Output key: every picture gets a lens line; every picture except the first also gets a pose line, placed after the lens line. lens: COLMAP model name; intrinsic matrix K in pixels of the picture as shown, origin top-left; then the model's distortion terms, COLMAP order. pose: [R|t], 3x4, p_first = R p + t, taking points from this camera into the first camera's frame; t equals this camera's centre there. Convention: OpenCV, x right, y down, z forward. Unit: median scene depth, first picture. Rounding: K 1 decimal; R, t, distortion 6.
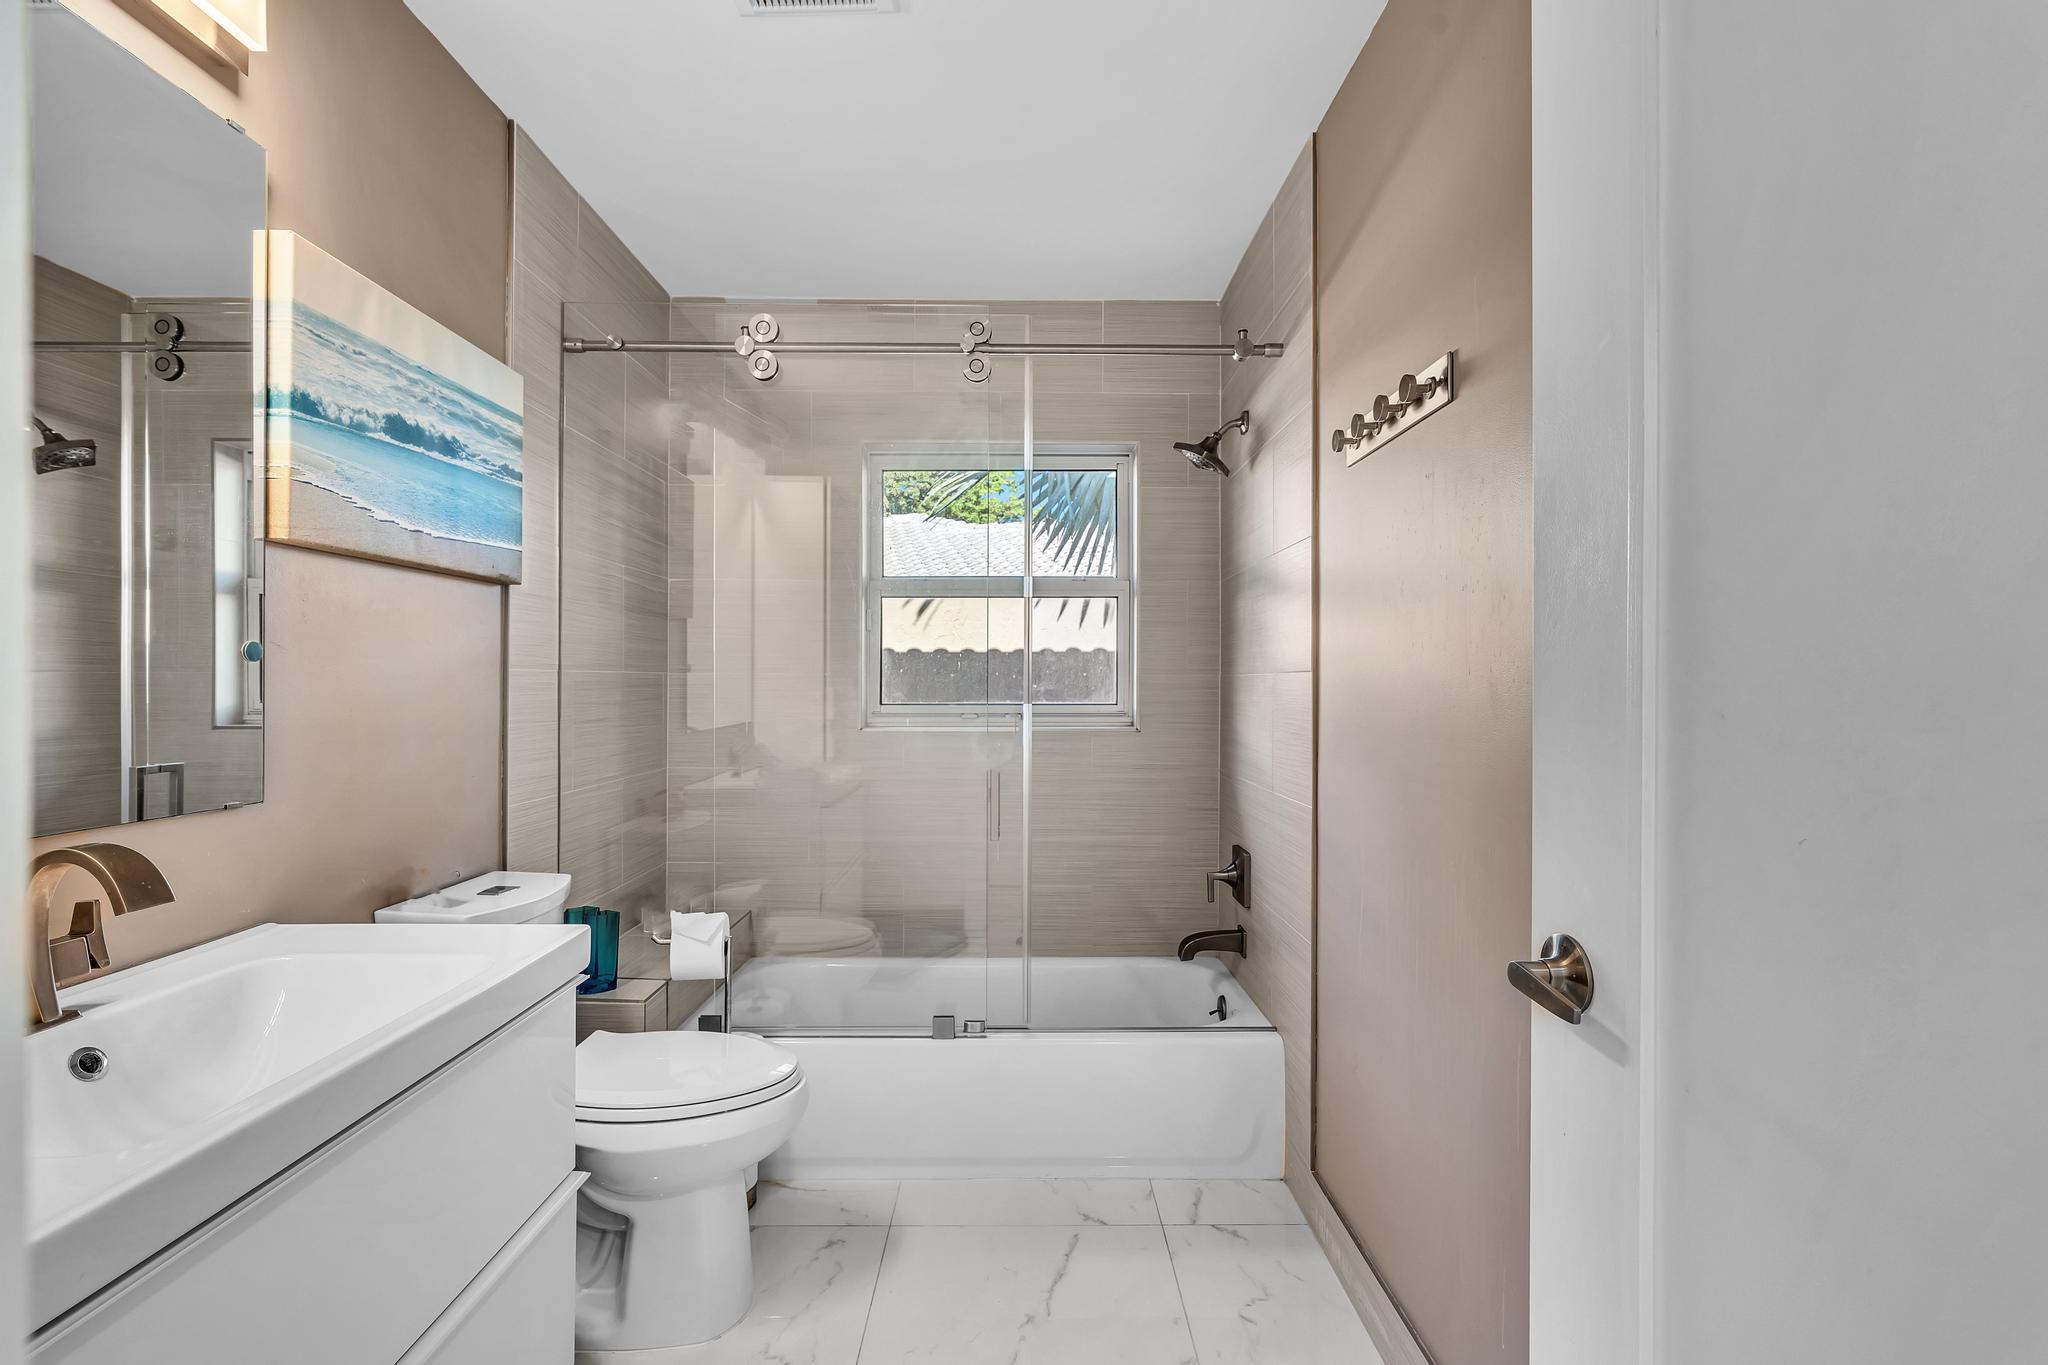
lens RADIAL K [[894.7, 0, 1019.5], [0, 894.7, 690.2], [0, 0, 1]] dist [-0.008886, 0.004087]
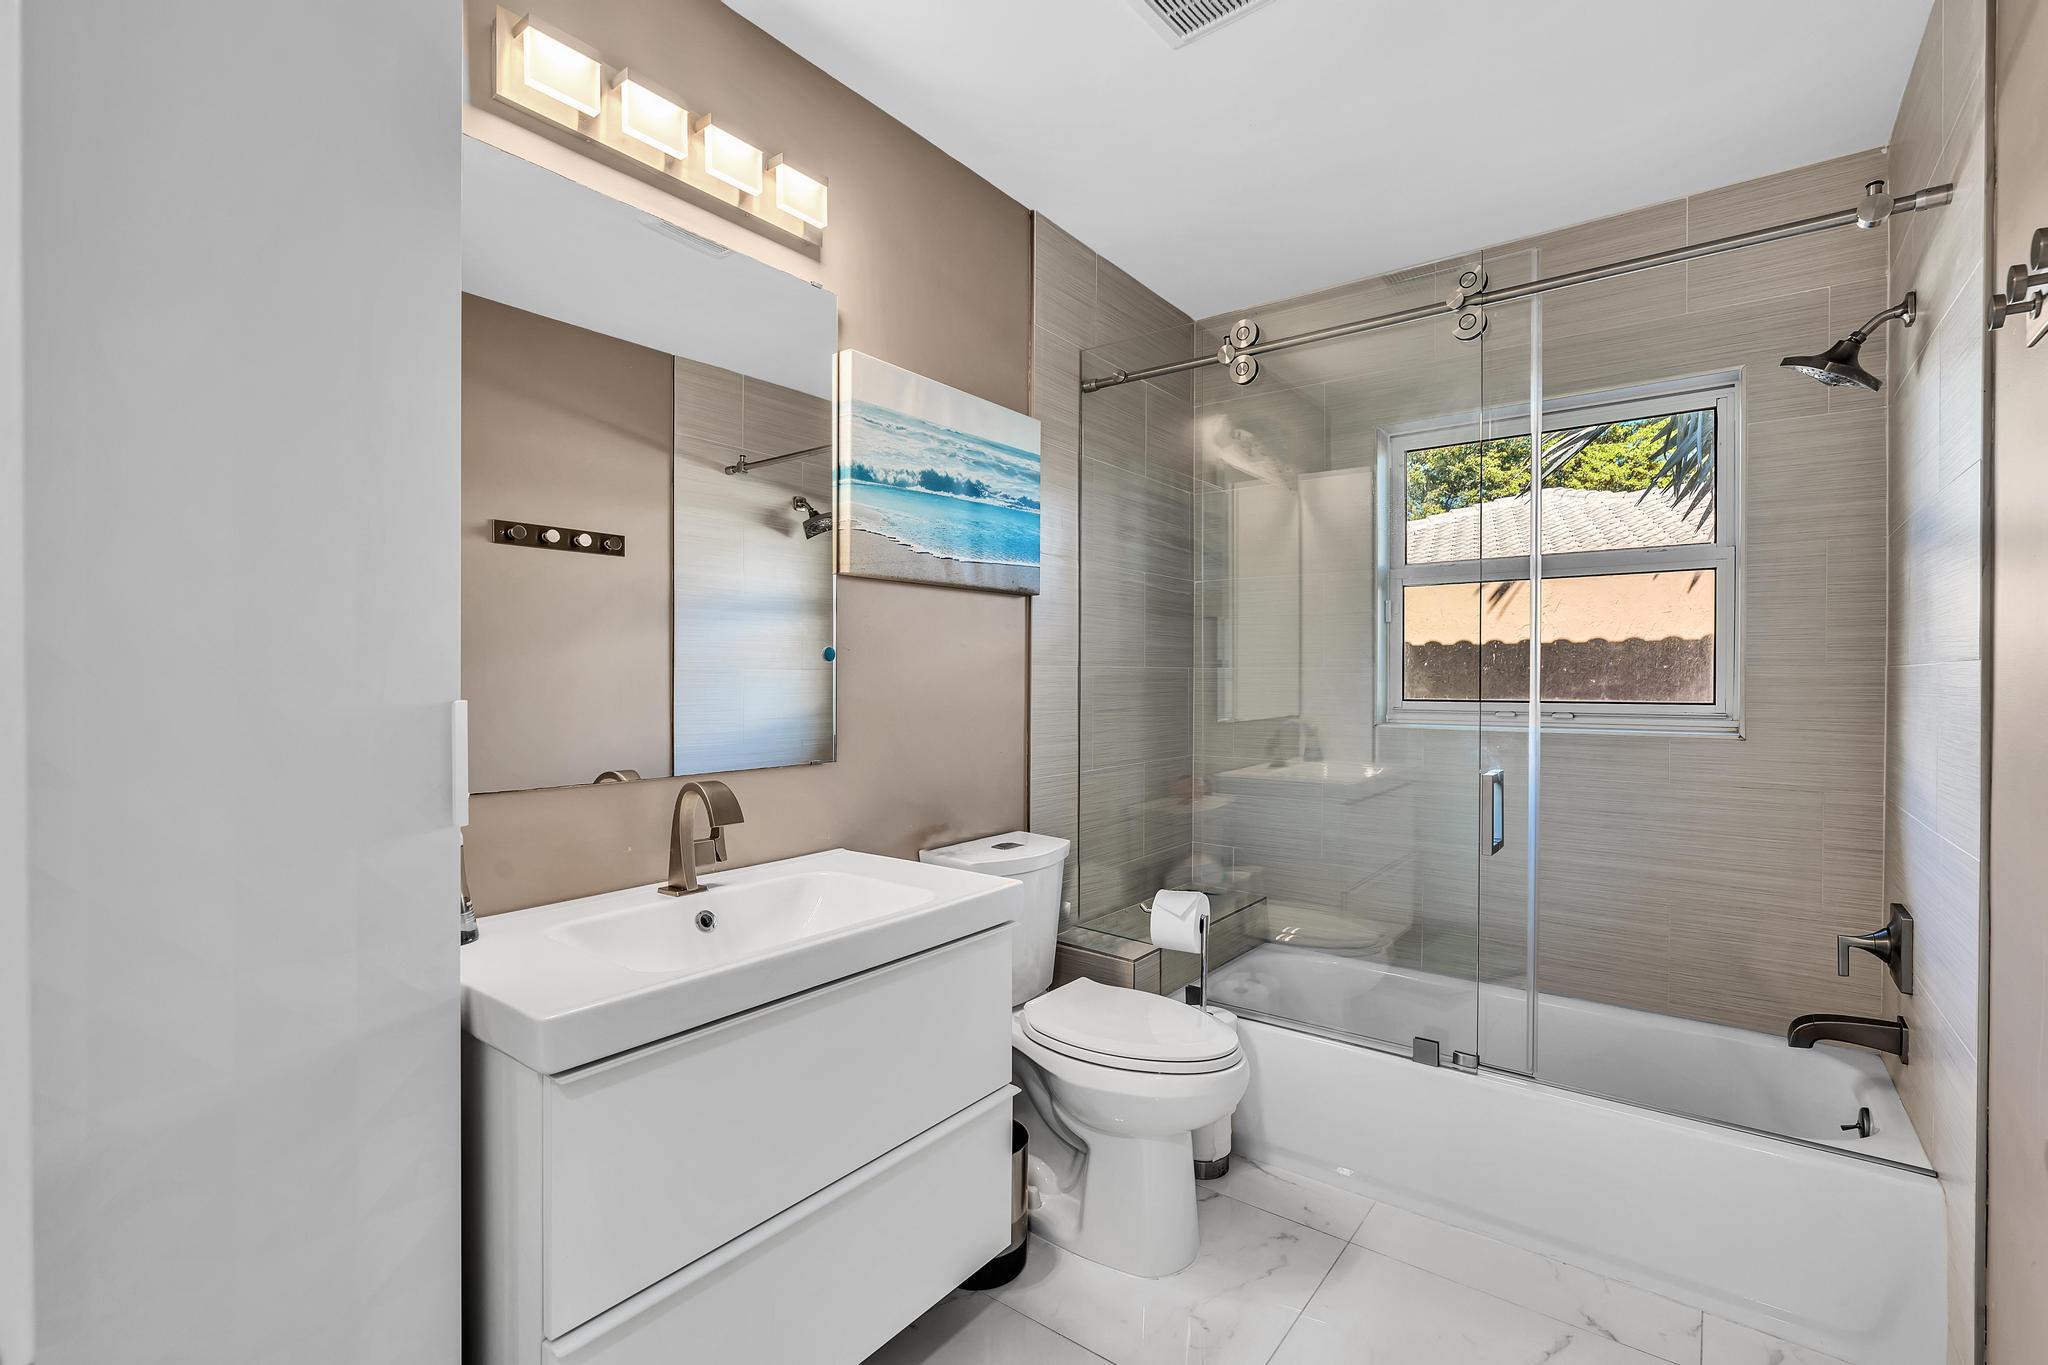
lens RADIAL K [[894.7, 0, 1105.2], [0, 894.7, 690.6], [0, 0, 1]] dist [-0.008886, 0.004087]
pose [[0.808627, 0.008299, -0.588263, 0.181103], [-0.004919, 0.999961, 0.007346, 0.000804], [0.588301, -0.003047, 0.808637, 0.063104]]
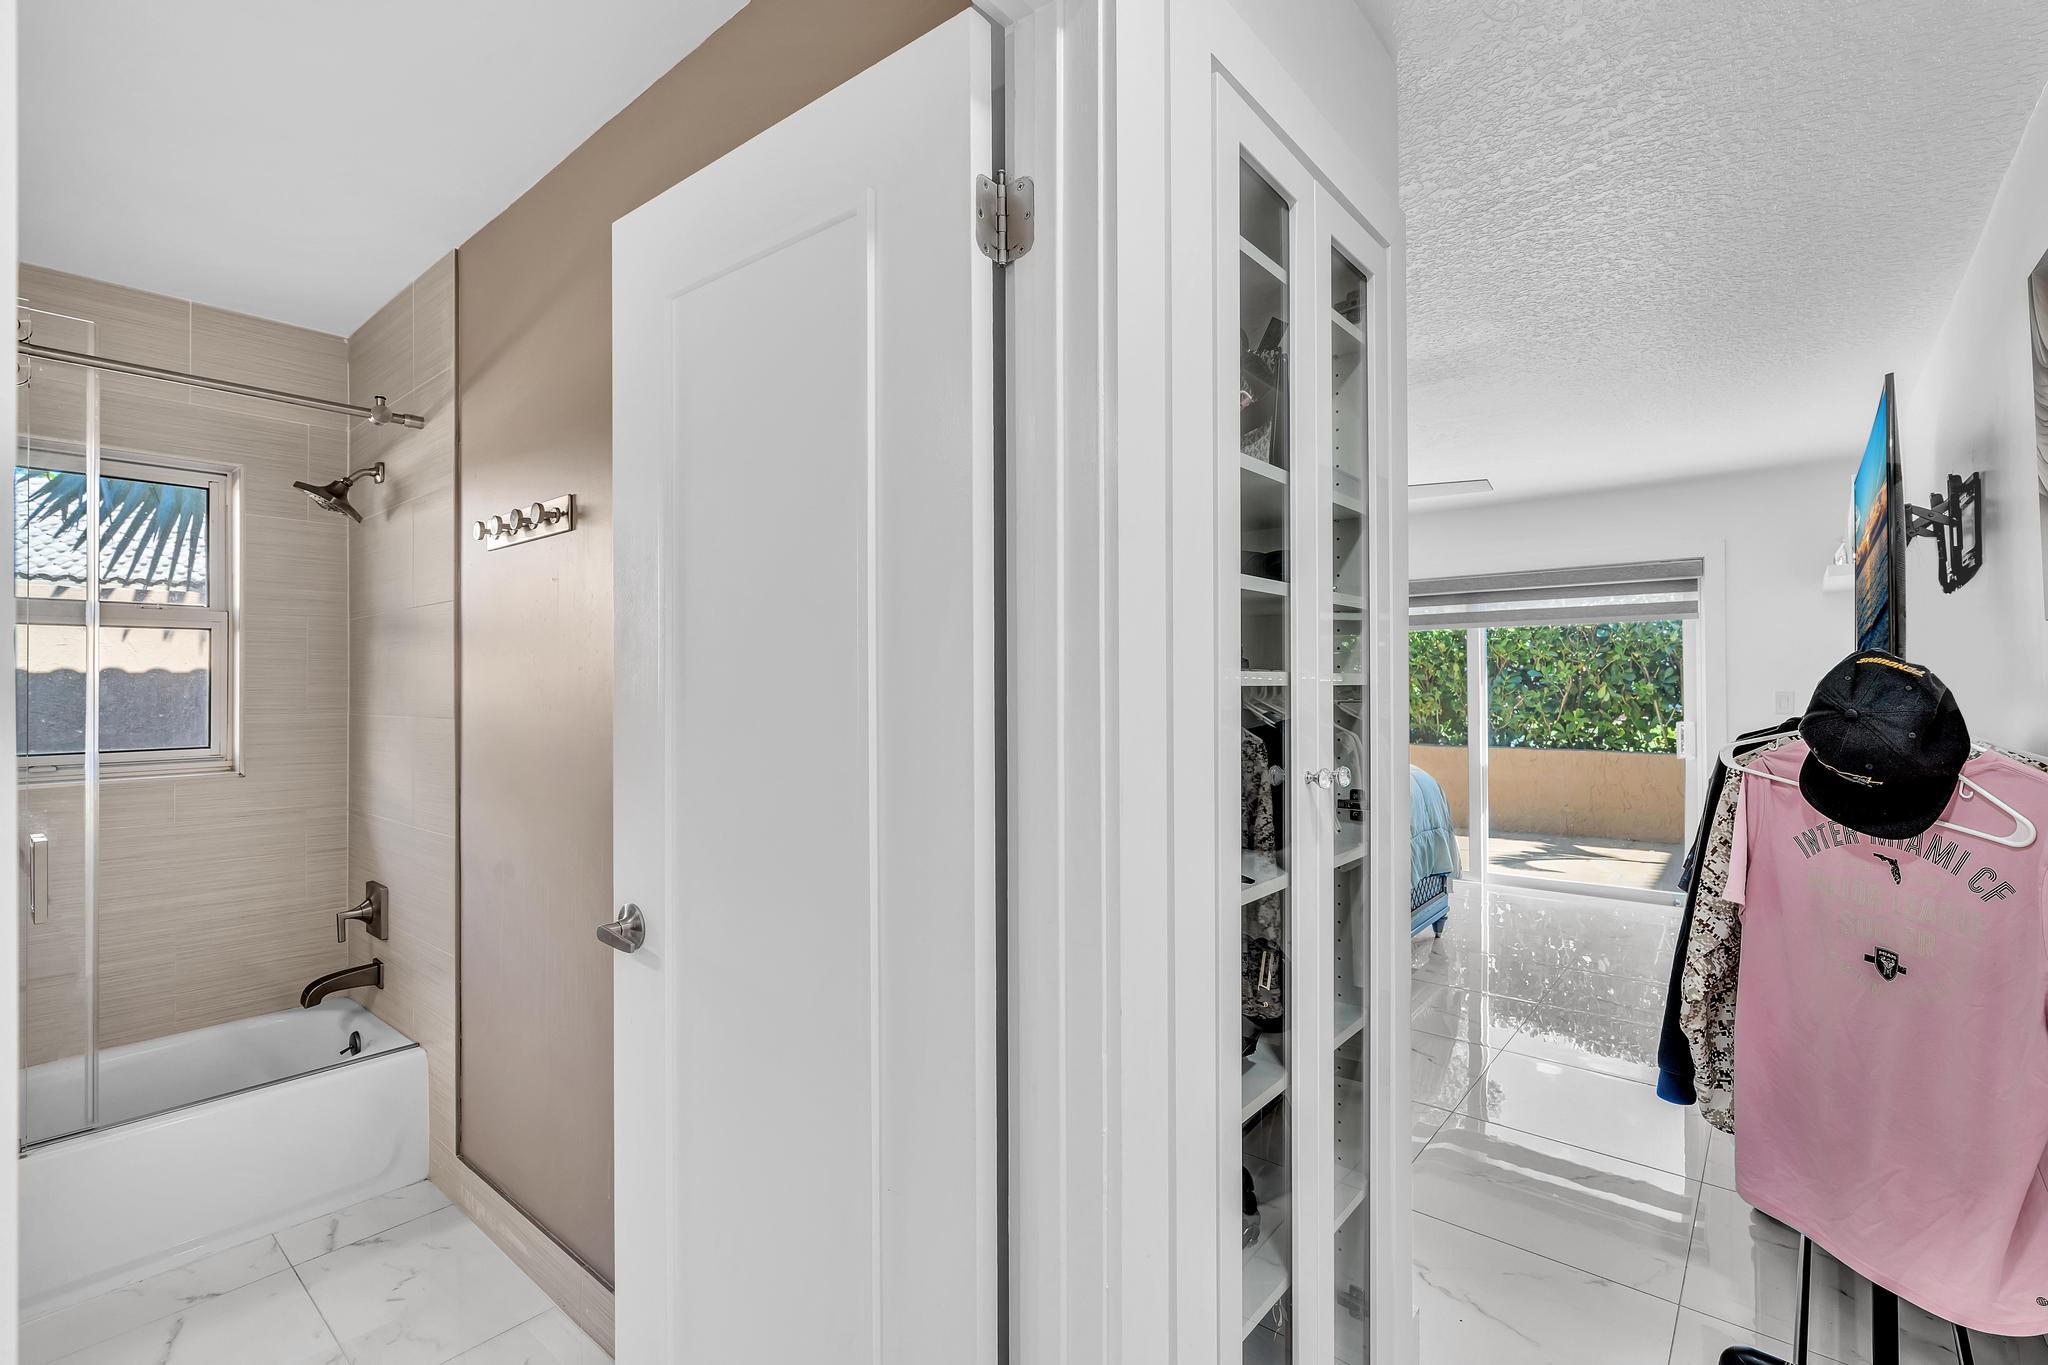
lens RADIAL K [[894.7, 0, 1025.6], [0, 894.7, 692.4], [0, 0, 1]] dist [-0.008886, 0.004087]
pose [[0.626712, -0.003593, 0.779242, -0.100168], [0.001172, 0.999993, 0.003668, -0.056045], [-0.779250, -0.001385, 0.626712, -0.273882]]
